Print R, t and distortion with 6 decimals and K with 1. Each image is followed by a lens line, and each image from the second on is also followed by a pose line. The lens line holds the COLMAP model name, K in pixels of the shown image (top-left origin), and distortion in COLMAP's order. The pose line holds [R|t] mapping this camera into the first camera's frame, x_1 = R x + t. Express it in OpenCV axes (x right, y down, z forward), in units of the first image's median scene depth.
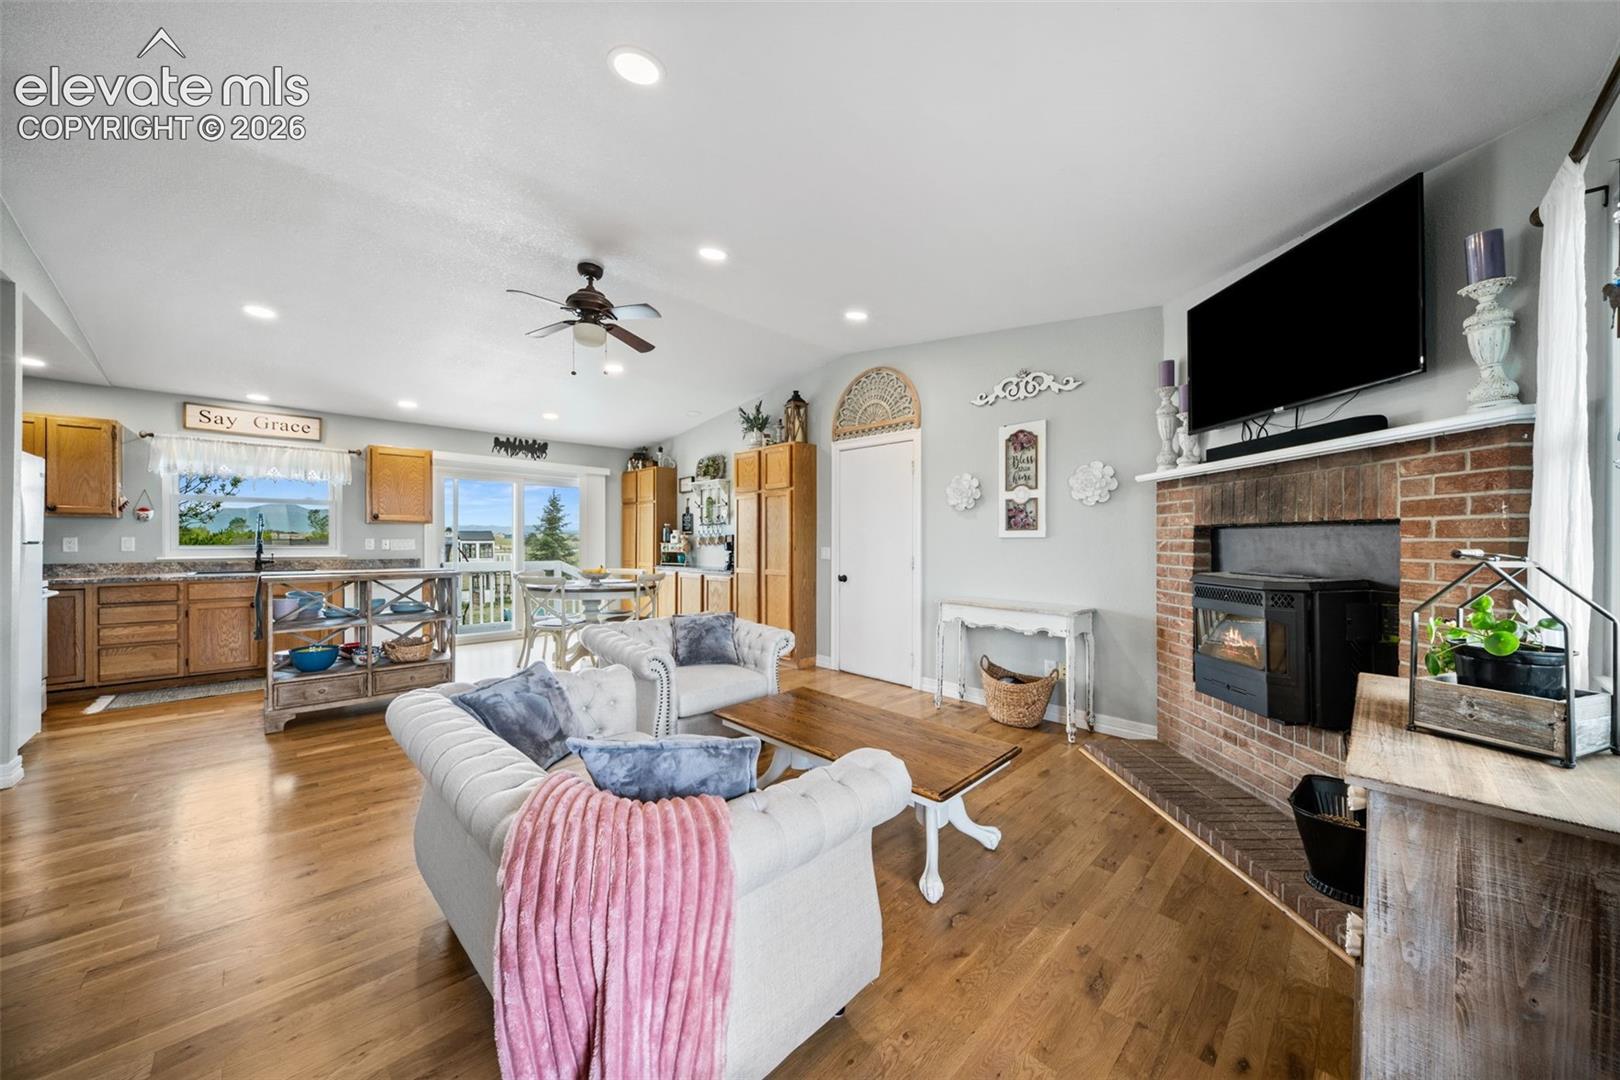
lens RADIAL K [[560.4, 0, 808.7], [0, 560.4, 543.1], [0, 0, 1]] dist [0.007769, -0.004846]
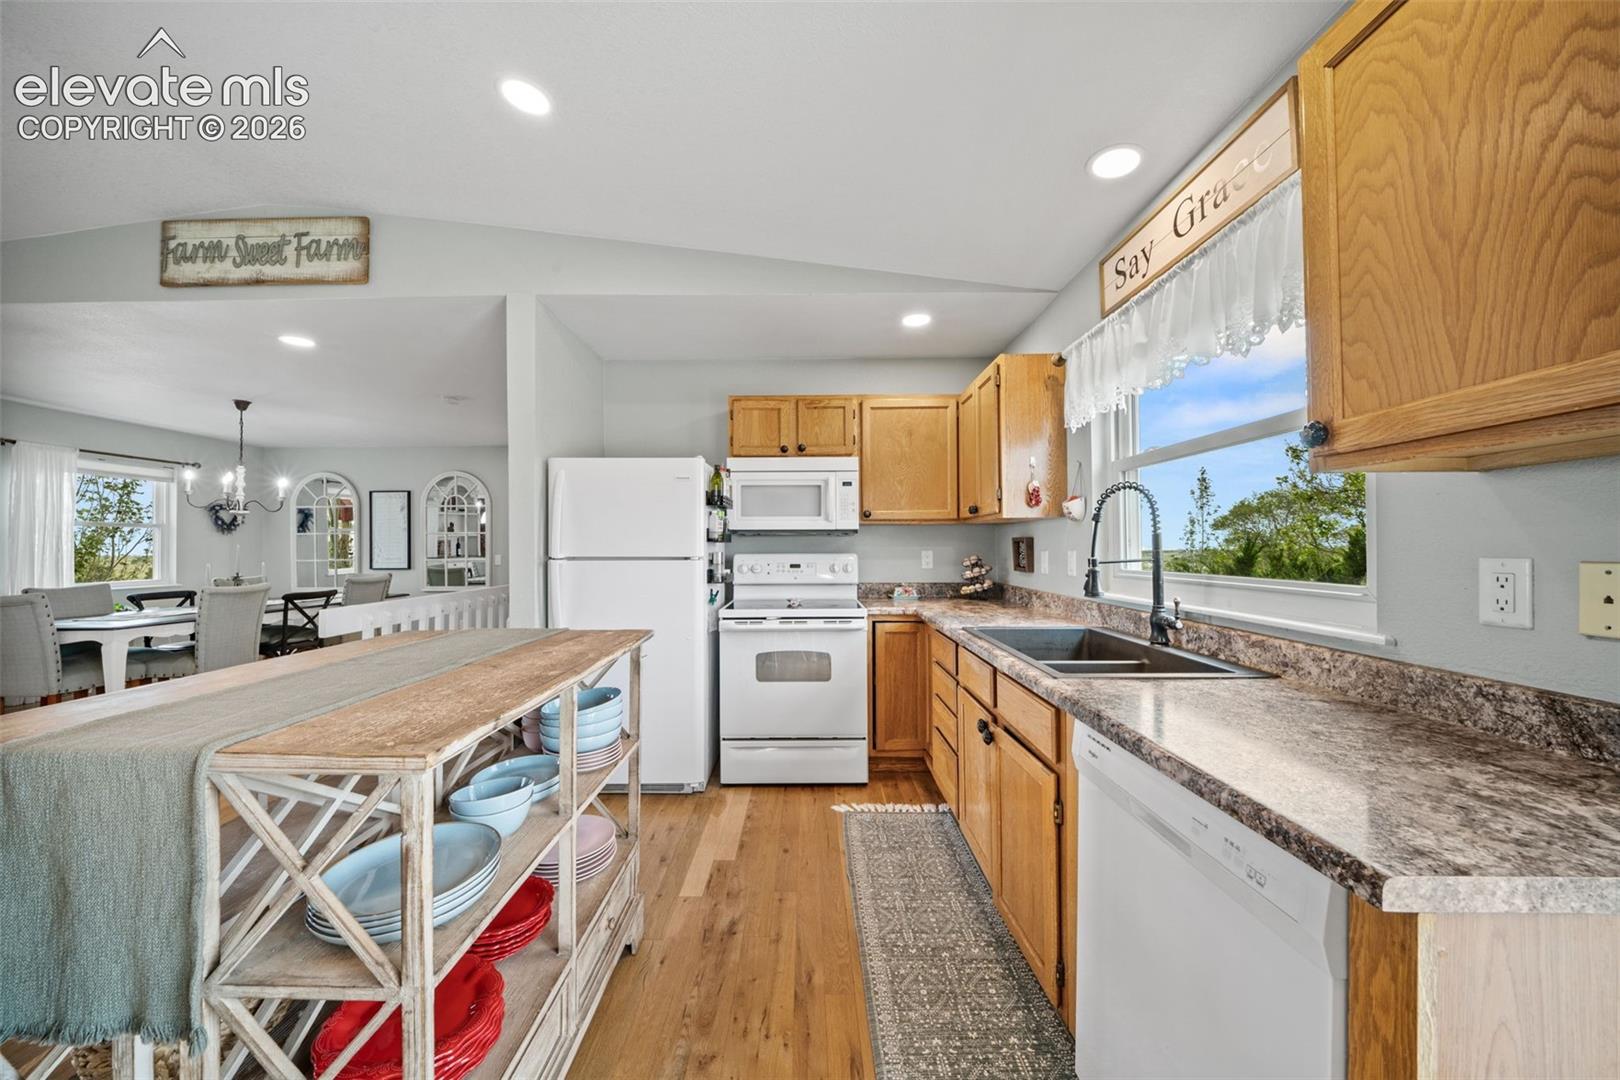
lens RADIAL K [[563.0, 0, 805.1], [0, 563.0, 542.2], [0, 0, 1]] dist [0.005723, -0.004399]
pose [[-0.704021, -0.008763, -0.710125, -0.735841], [-0.003896, 0.999956, -0.008478, -0.015374], [0.710169, -0.003202, -0.704024, 1.394382]]
